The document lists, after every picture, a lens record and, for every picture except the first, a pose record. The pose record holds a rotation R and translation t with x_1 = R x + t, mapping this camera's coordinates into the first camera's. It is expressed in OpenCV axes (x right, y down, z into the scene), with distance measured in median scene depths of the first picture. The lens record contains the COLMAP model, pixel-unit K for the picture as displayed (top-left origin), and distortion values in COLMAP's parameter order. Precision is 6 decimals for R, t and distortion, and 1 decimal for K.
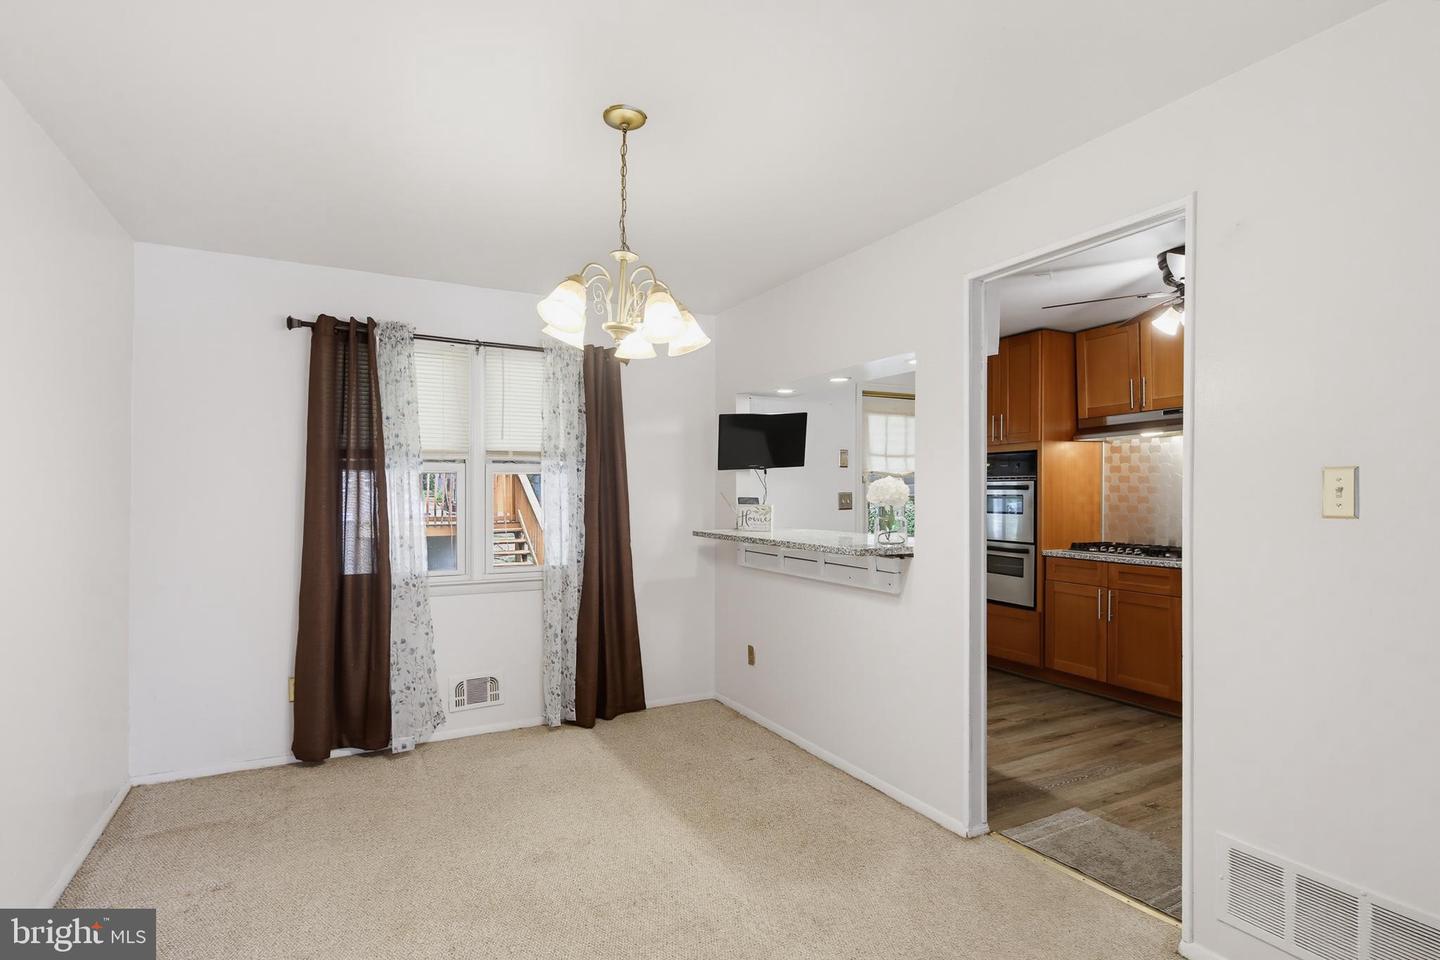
lens RADIAL K [[705.7, 0, 725.4], [0, 705.7, 495.9], [0, 0, 1]] dist [0.001776, -0.002467]
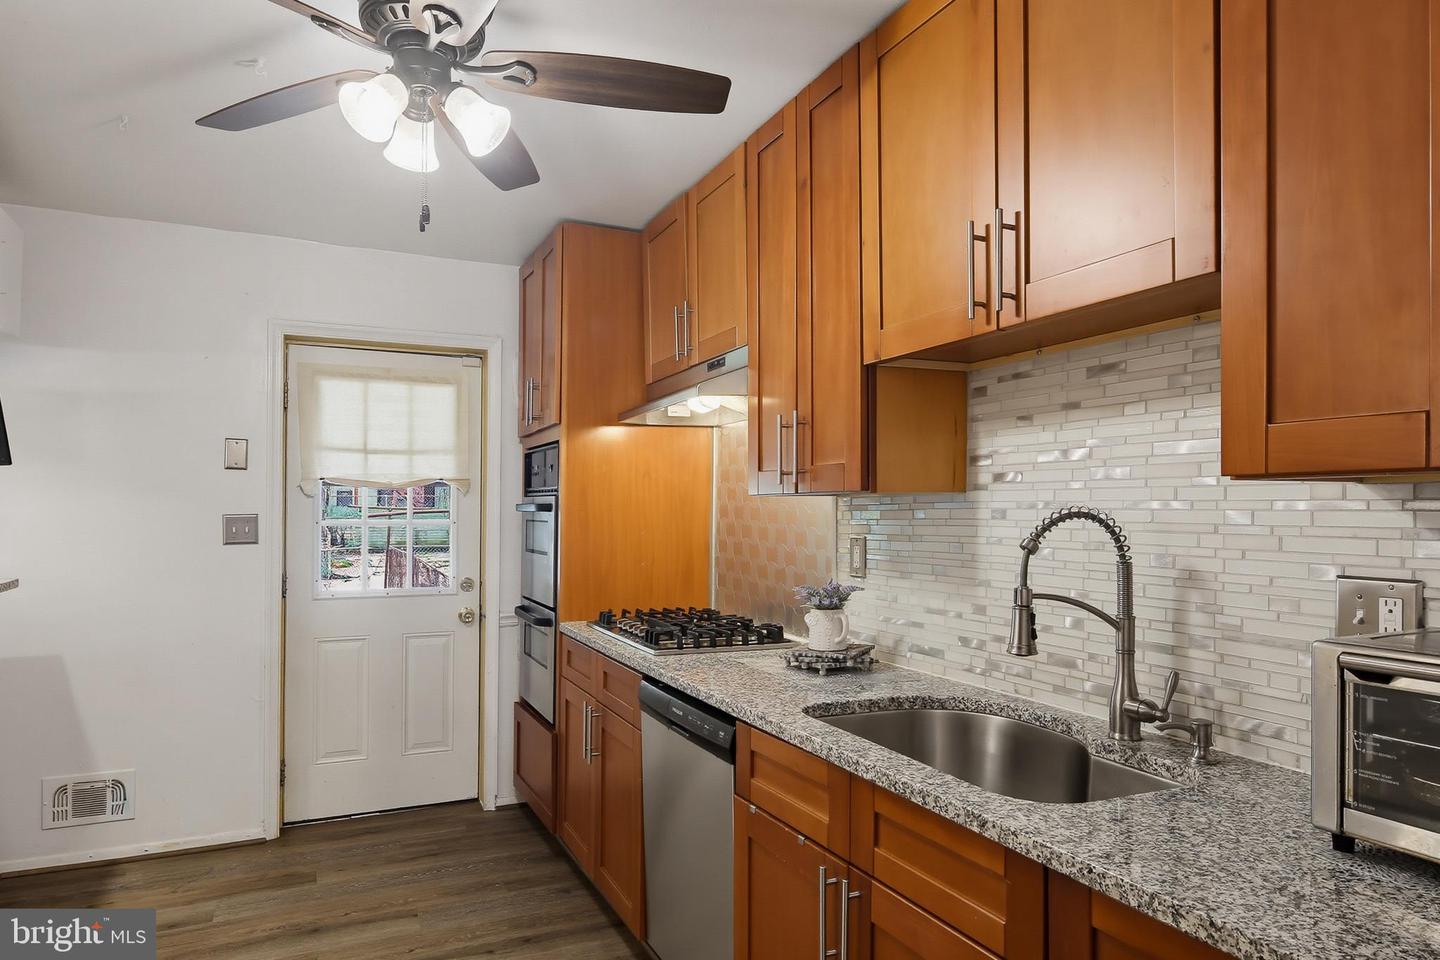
lens RADIAL K [[883.5, 0, 744.5], [0, 883.5, 507.7], [0, 0, 1]] dist [0.003349, 0.002306]
pose [[0.999627, 0.007382, -0.026299, 0.601524], [-0.007523, 0.999958, -0.005257, -0.009585], [0.026259, 0.005453, 0.999640, 0.306912]]
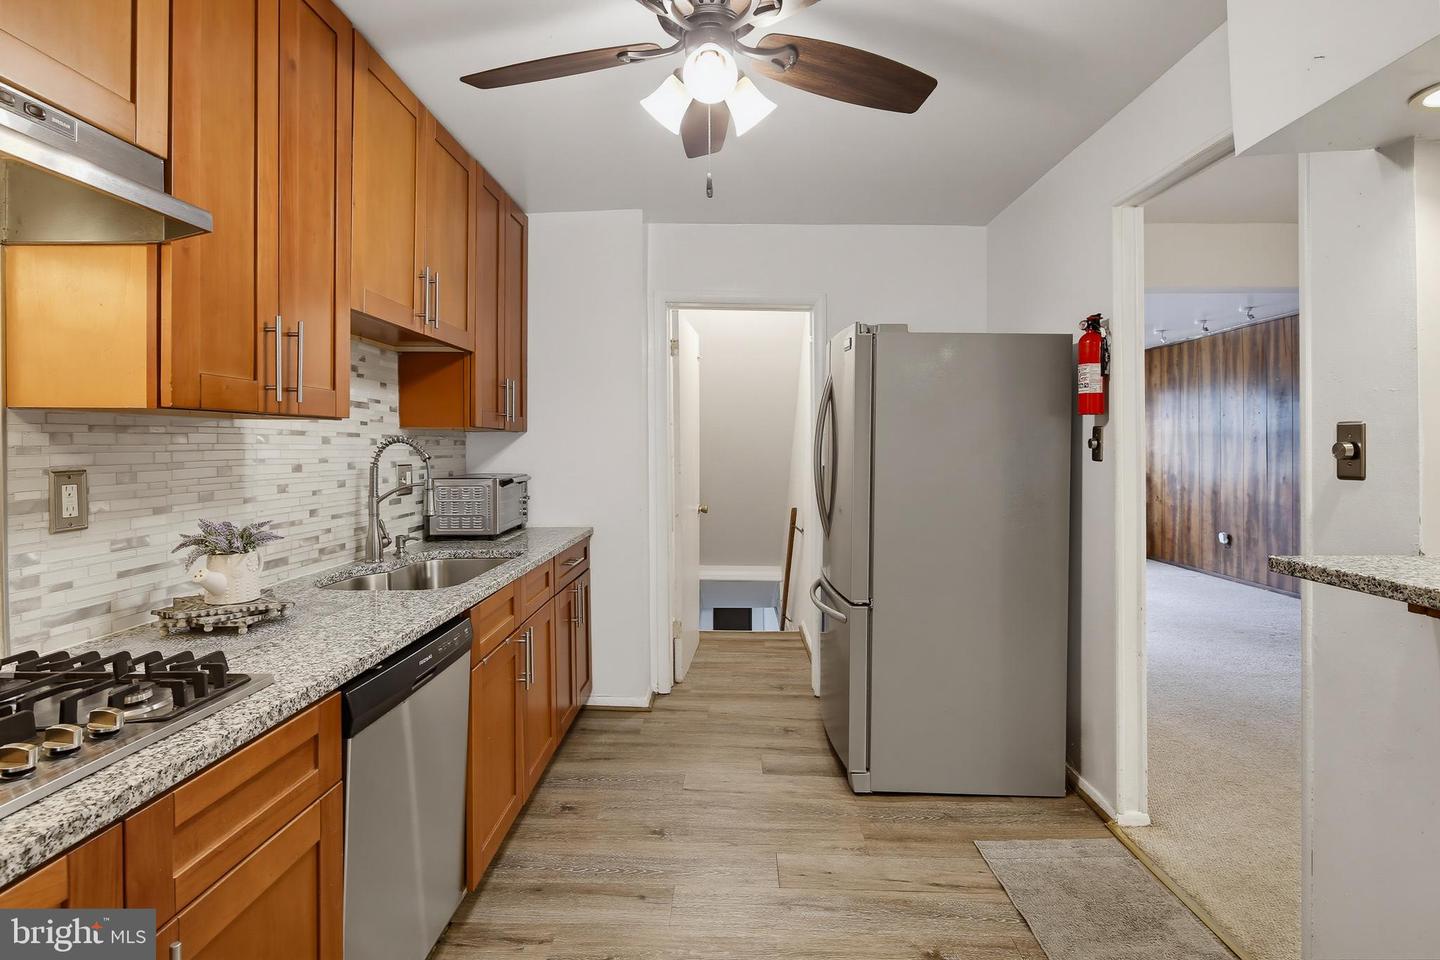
lens RADIAL K [[705.7, 0, 709.6], [0, 705.7, 448.2], [0, 0, 1]] dist [0.001776, -0.002467]
pose [[-0.868808, 0.003735, 0.495136, 0.281677], [0.005269, 0.999985, 0.001702, -0.003630], [-0.495122, 0.004087, -0.868814, 0.974807]]
